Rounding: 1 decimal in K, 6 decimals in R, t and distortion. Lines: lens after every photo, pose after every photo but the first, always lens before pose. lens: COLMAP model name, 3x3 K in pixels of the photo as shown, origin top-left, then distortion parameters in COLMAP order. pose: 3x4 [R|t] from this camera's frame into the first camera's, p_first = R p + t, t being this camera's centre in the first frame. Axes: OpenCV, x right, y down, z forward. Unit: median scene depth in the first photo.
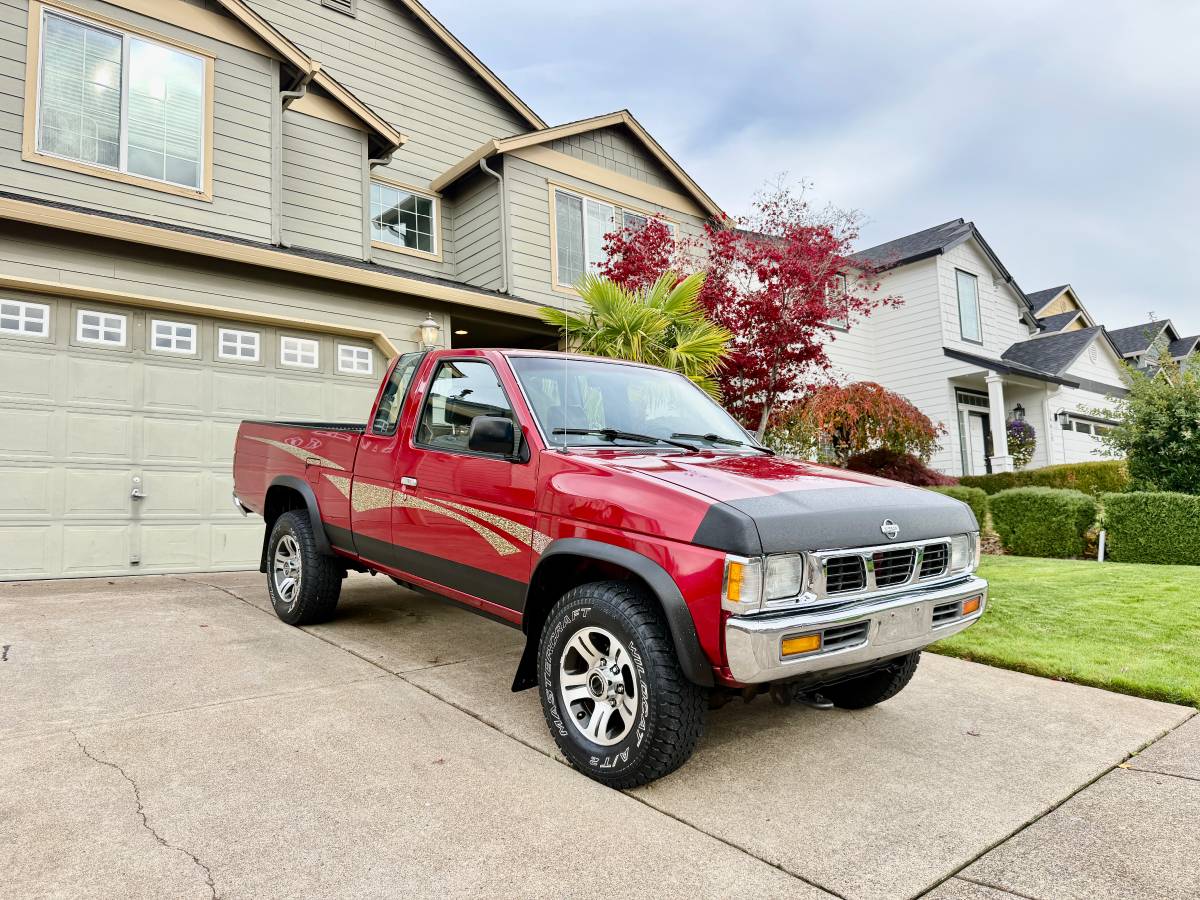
lens RADIAL K [[839.3, 0, 606.8], [0, 839.3, 448.3], [0, 0, 1]] dist [0.101986, -0.152912]
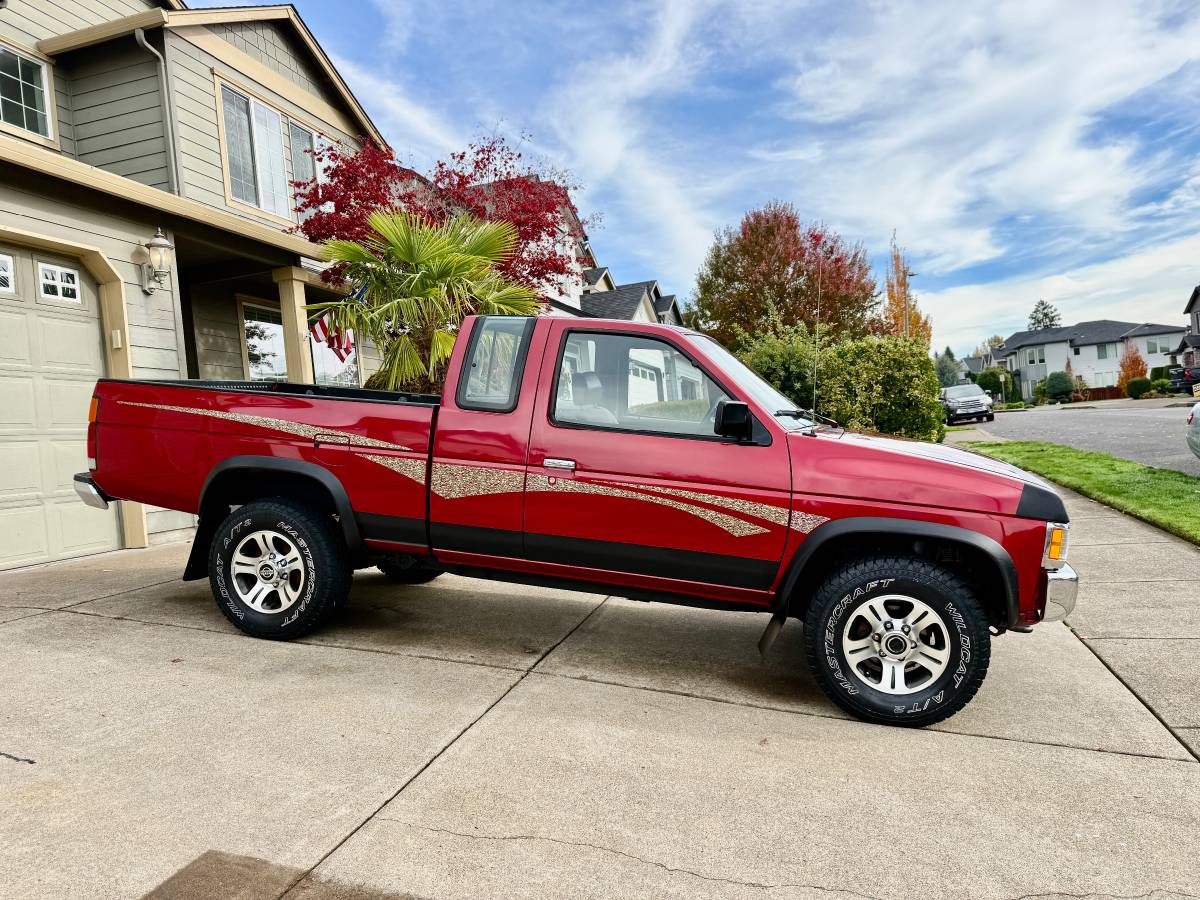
lens RADIAL K [[829.7, 0, 600.7], [0, 829.7, 468.2], [0, 0, 1]] dist [0.003715, -0.006016]
pose [[0.834253, -0.053021, 0.548827, -0.314966], [-0.006132, 0.994412, 0.105389, -0.022554], [-0.551348, -0.091287, 0.829266, 0.109478]]
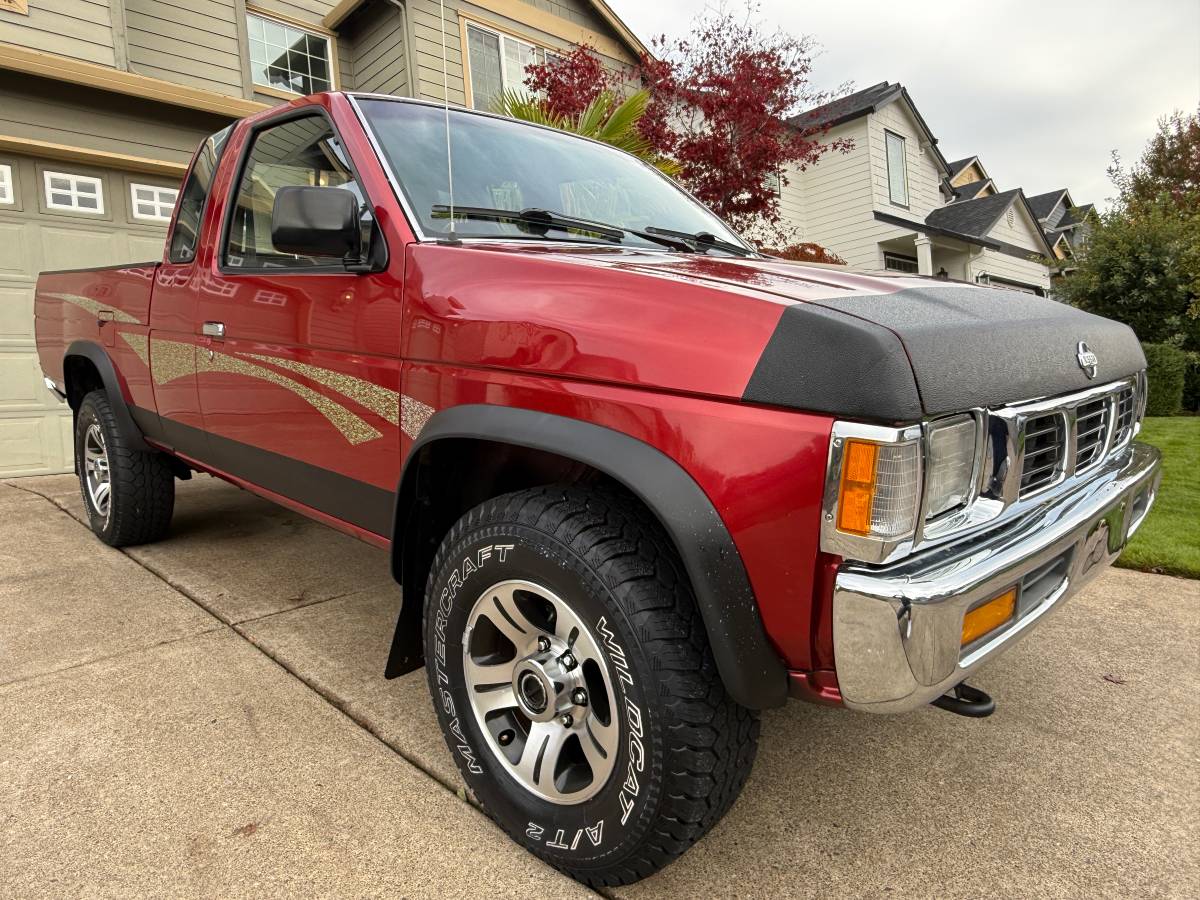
lens RADIAL K [[780.4, 0, 593.4], [0, 780.4, 442.6], [0, 0, 1]] dist [-0.002035, -0.000691]
pose [[0.997094, -0.043616, 0.062453, 0.000448], [0.034531, 0.989578, 0.139796, 0.023482], [-0.067899, -0.137233, 0.988209, 0.188923]]
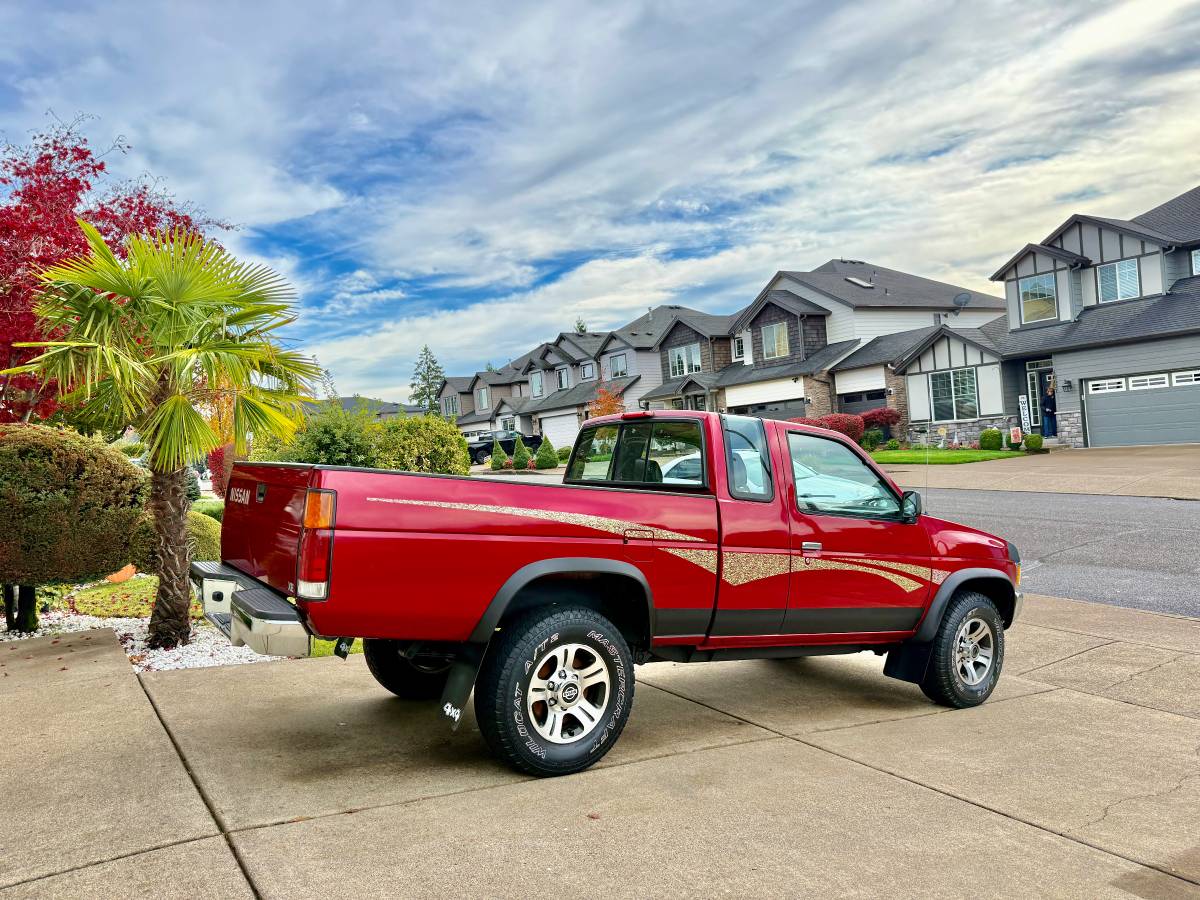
lens RADIAL K [[839.3, 0, 606.8], [0, 839.3, 448.3], [0, 0, 1]] dist [0.101986, -0.152912]
pose [[0.117579, 0.018739, 0.992887, -0.622831], [-0.038573, 0.999154, -0.014289, -0.027838], [-0.992314, -0.036619, 0.118203, 0.526127]]
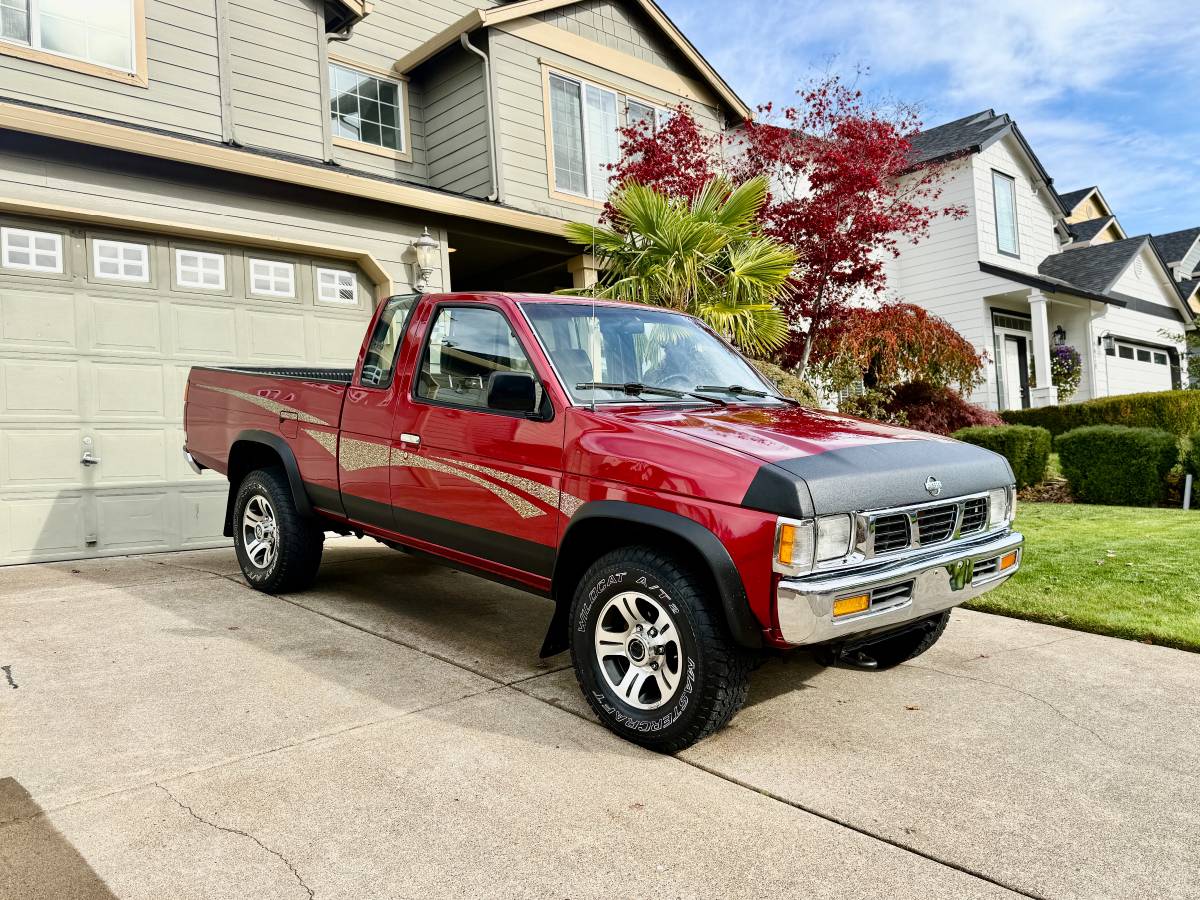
lens RADIAL K [[962.0, 0, 605.3], [0, 962.0, 452.0], [0, 0, 1]] dist [0.148519, -0.254039]
pose [[0.998223, -0.017442, 0.056971, -0.096779], [0.013102, 0.997045, 0.075690, -0.013616], [-0.058123, -0.074809, 0.995503, 0.035970]]
